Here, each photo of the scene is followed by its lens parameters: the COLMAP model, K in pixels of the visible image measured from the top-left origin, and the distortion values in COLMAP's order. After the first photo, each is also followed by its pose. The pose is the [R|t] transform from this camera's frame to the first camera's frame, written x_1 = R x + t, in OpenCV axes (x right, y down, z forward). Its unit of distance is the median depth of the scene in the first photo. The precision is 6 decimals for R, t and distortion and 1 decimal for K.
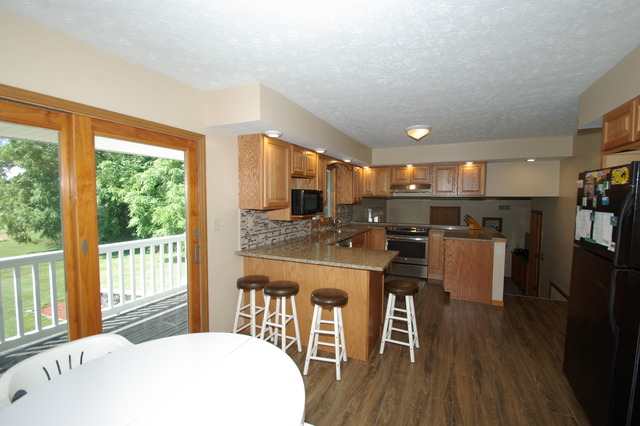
lens RADIAL K [[284.3, 0, 326.1], [0, 284.3, 210.8], [0, 0, 1]] dist [-0.003663, -0.007573]
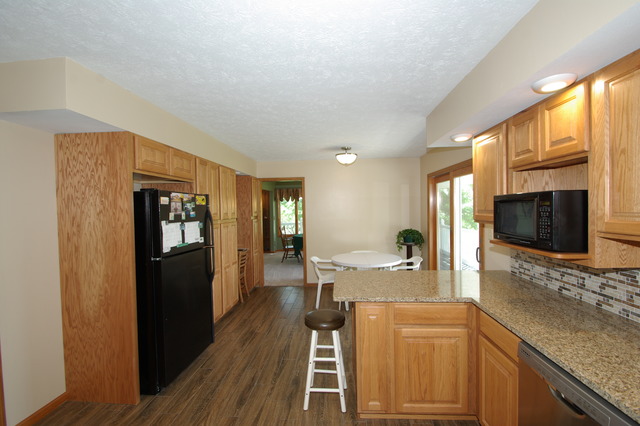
lens RADIAL K [[284.3, 0, 321.6], [0, 284.3, 214.8], [0, 0, 1]] dist [-0.003663, -0.007573]
pose [[-0.937888, 0.021538, -0.346268, 0.366467], [-0.002673, 0.997593, 0.069291, -0.061382], [0.346927, 0.065913, -0.935573, 1.160308]]
